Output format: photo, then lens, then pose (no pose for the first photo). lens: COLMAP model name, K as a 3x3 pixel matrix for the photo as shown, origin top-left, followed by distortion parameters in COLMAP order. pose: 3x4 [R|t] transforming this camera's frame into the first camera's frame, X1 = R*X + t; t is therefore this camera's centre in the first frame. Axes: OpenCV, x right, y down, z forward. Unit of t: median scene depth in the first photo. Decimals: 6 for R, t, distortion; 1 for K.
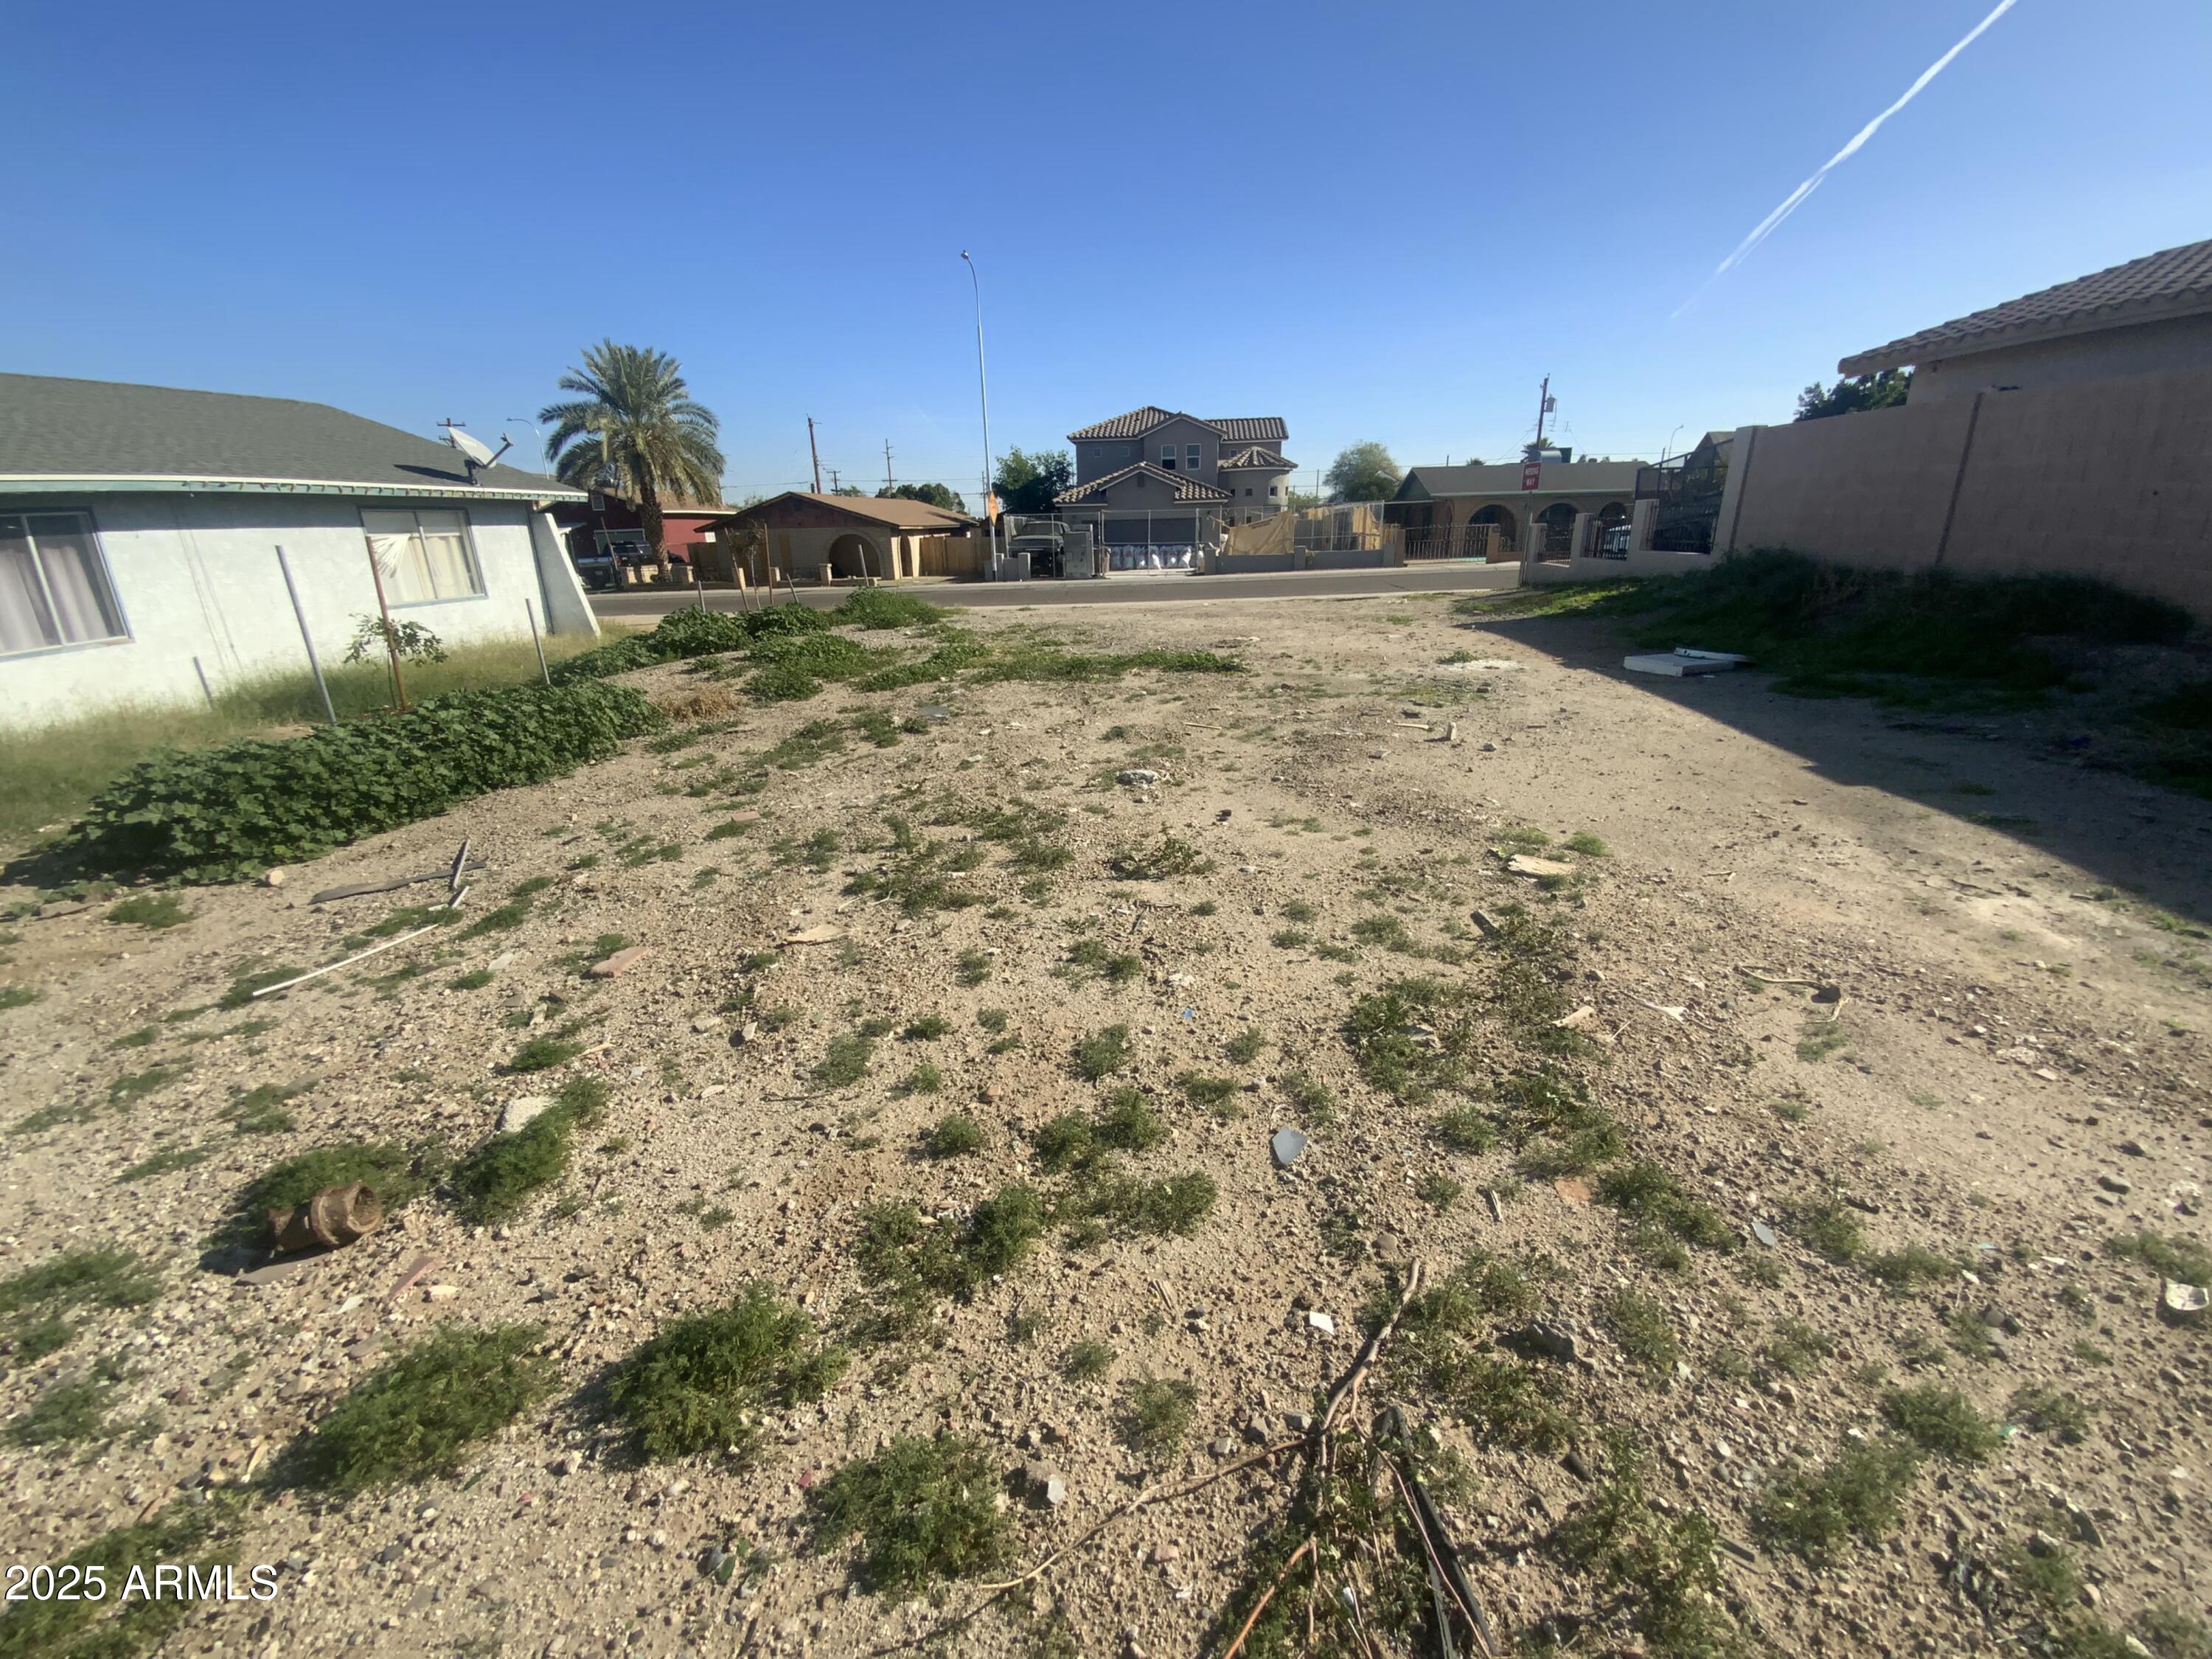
lens RADIAL K [[904.7, 0, 1100.7], [0, 904.7, 834.4], [0, 0, 1]] dist [0.012052, -0.012580]
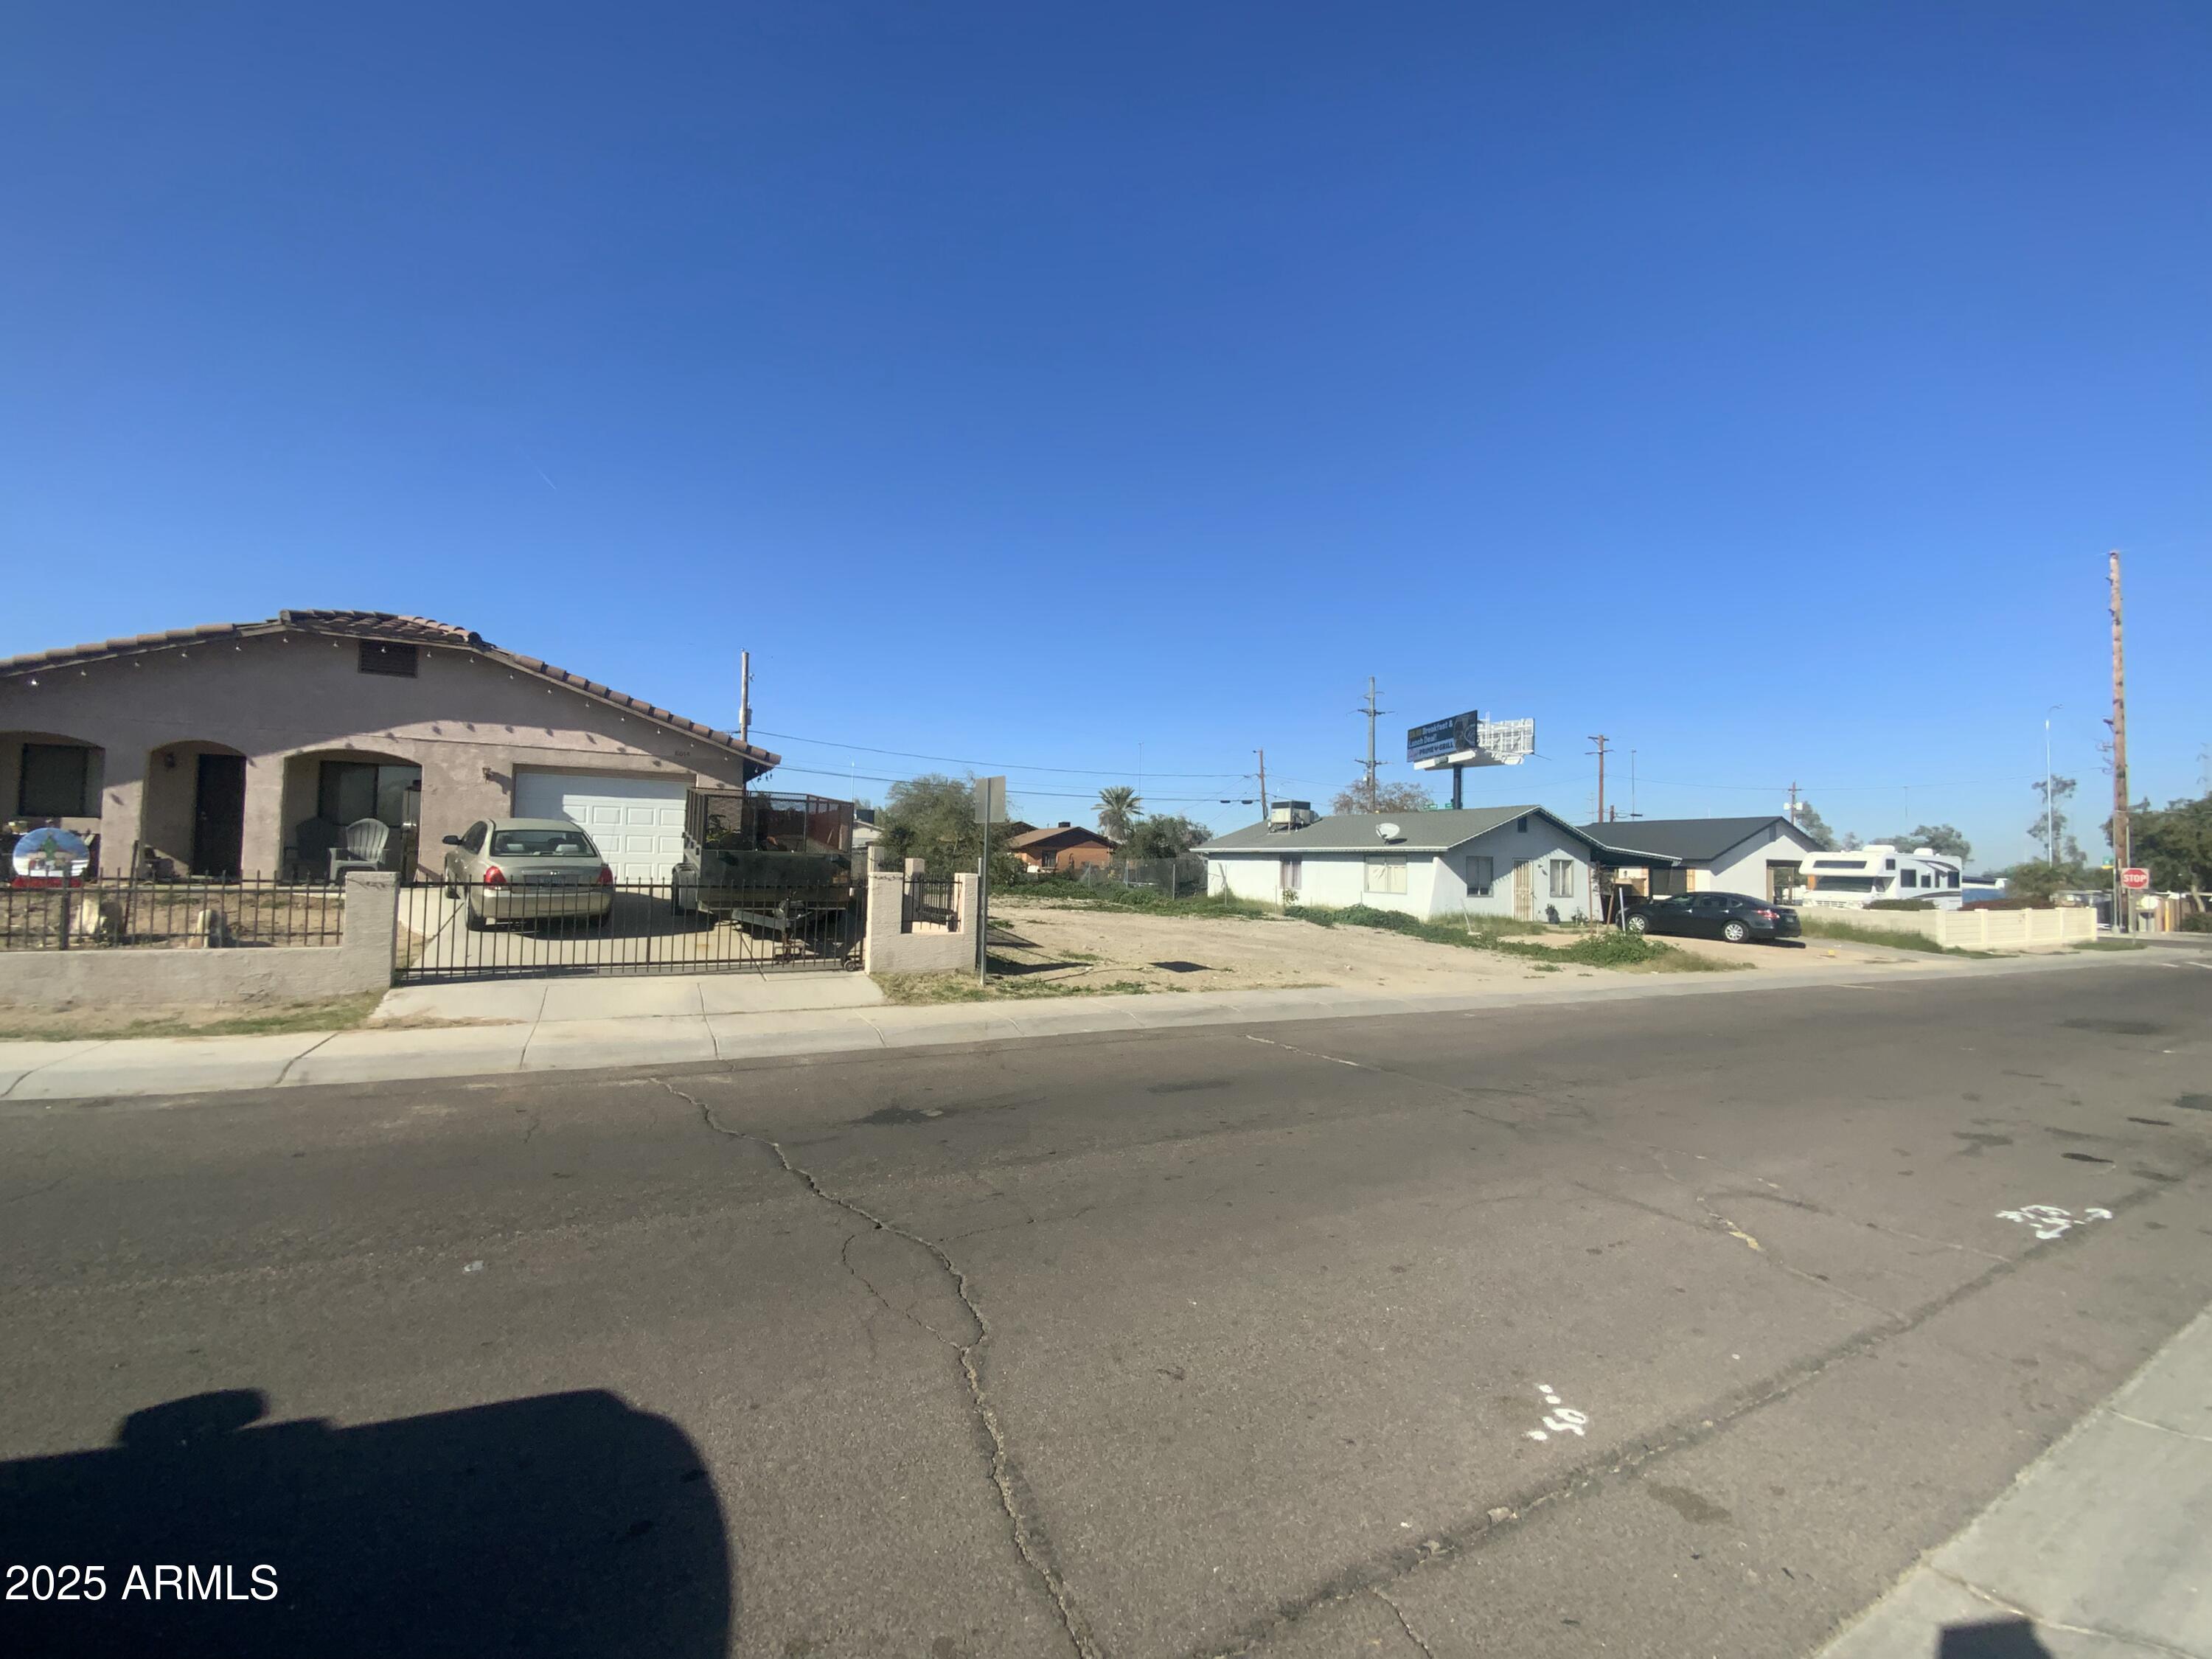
lens RADIAL K [[904.7, 0, 1100.7], [0, 904.7, 834.4], [0, 0, 1]] dist [0.012052, -0.012580]
pose [[-0.824700, -0.012172, -0.565439, 1.227097], [-0.185782, 0.950121, 0.250511, -0.871422], [0.534186, 0.311645, -0.785826, 2.461660]]
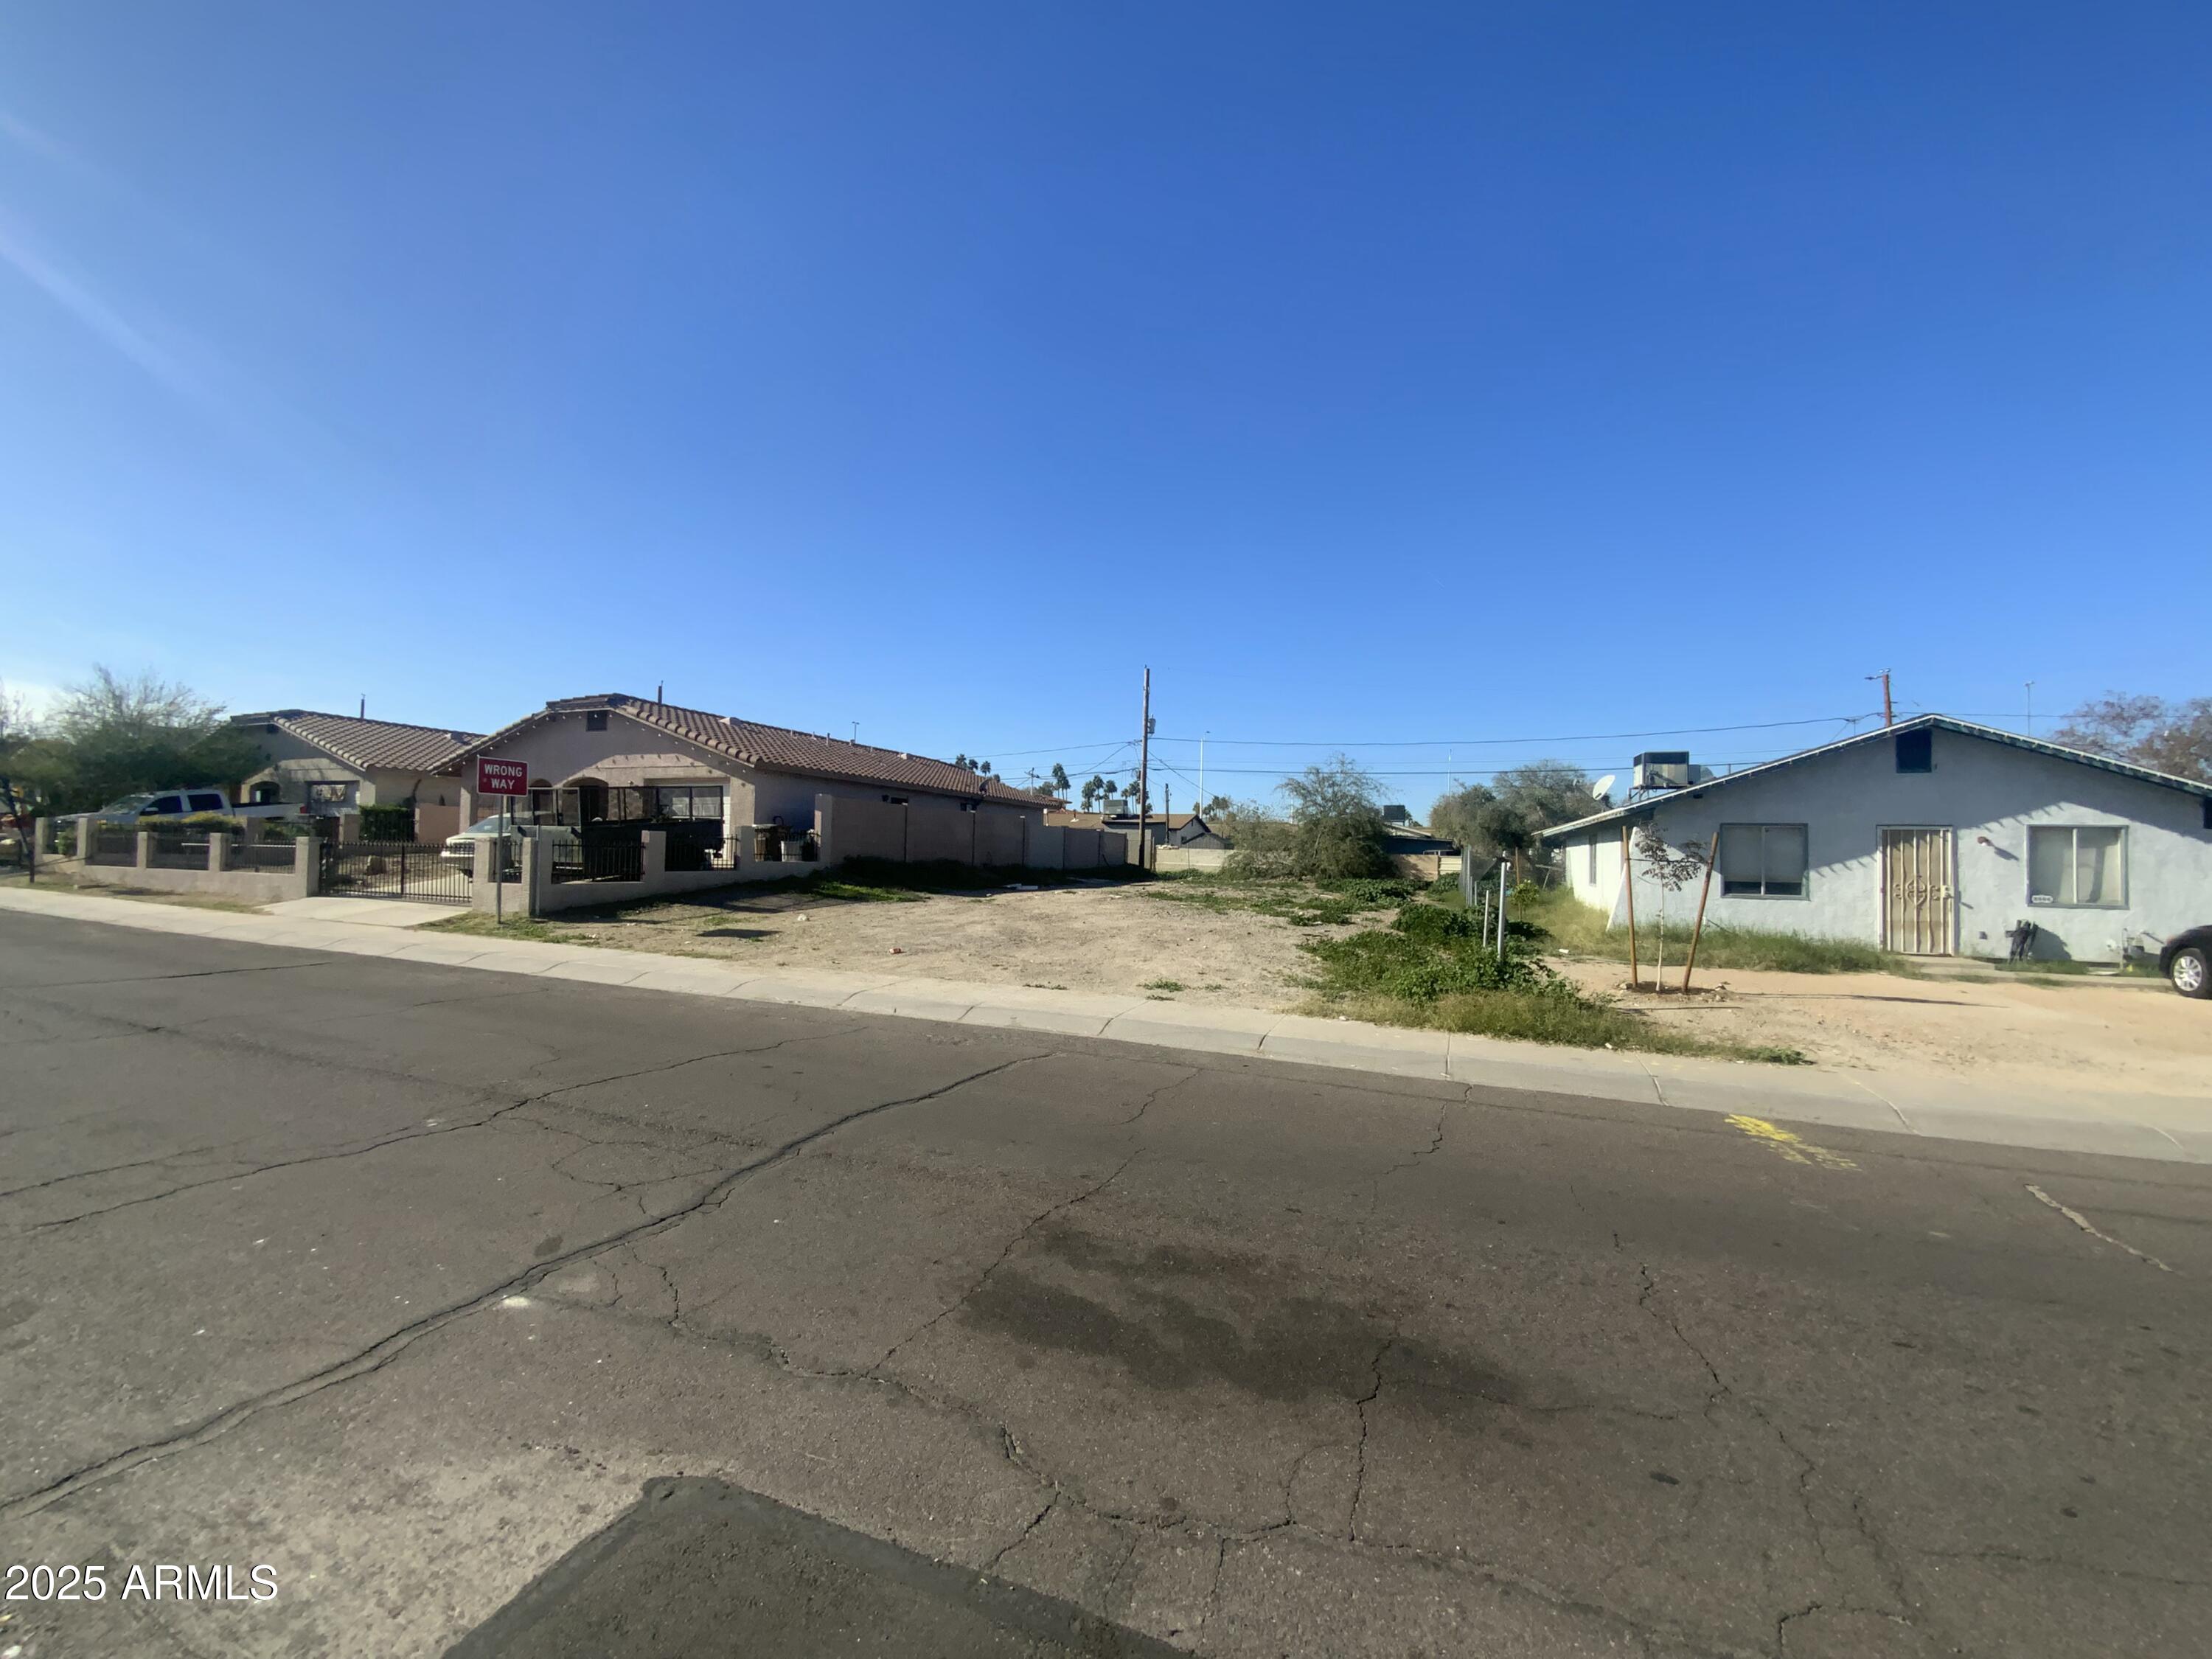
lens RADIAL K [[904.7, 0, 1100.7], [0, 904.7, 834.4], [0, 0, 1]] dist [0.012052, -0.012580]
pose [[-0.960960, 0.011166, 0.276462, -0.335867], [0.093039, 0.954042, 0.284863, -0.844599], [-0.260576, 0.299464, -0.917835, 2.567565]]
